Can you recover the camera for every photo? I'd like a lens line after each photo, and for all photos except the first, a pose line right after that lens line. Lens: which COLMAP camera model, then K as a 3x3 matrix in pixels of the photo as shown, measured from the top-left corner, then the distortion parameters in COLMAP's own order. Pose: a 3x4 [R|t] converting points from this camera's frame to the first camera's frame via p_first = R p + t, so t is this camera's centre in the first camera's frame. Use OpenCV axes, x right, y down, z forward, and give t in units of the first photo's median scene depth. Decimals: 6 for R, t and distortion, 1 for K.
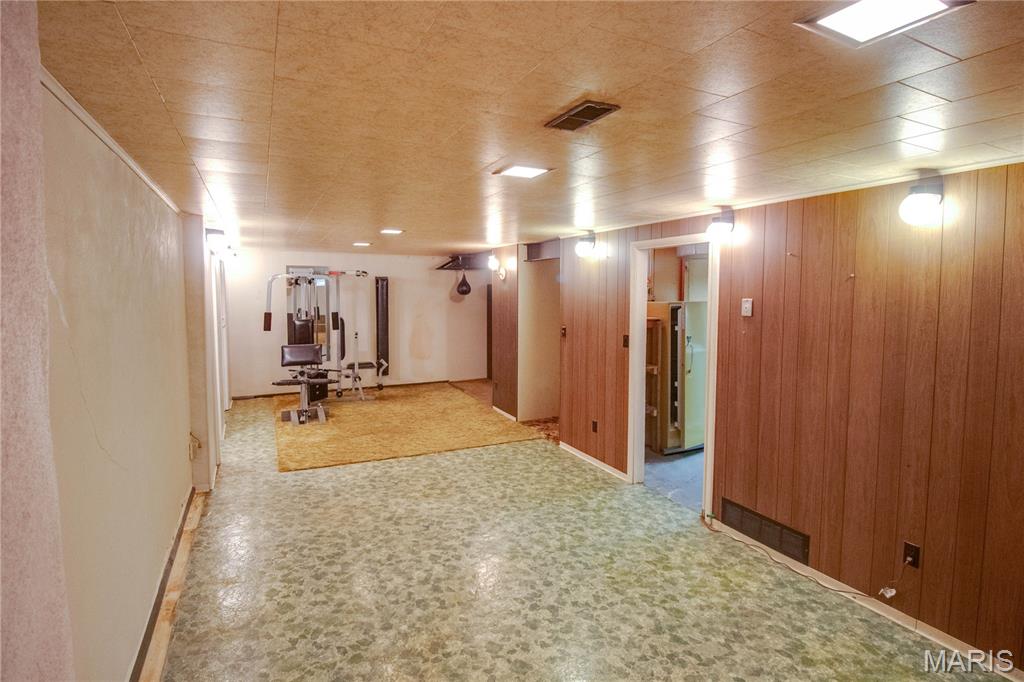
lens RADIAL K [[492.4, 0, 513.4], [0, 492.4, 318.1], [0, 0, 1]] dist [-0.011858, -0.001237]
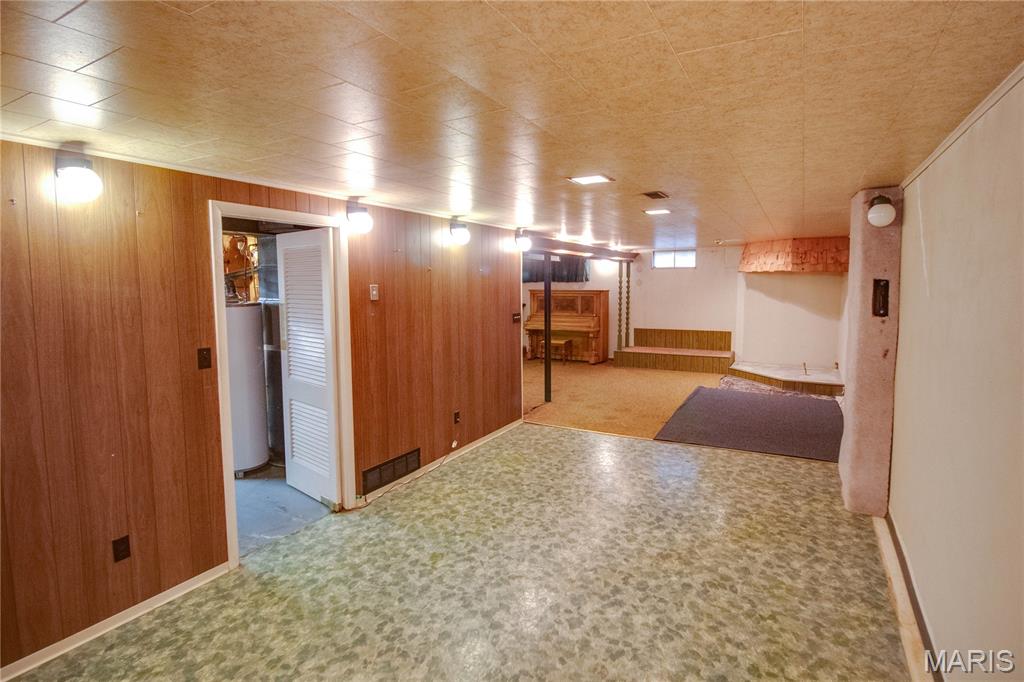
lens RADIAL K [[516.1, 0, 514.7], [0, 516.1, 304.4], [0, 0, 1]] dist [0.000745, -0.000634]
pose [[-0.552168, -0.039954, 0.832775, -0.877559], [0.045029, 0.995964, 0.077640, -0.089728], [-0.832516, 0.080369, -0.548141, 1.701754]]
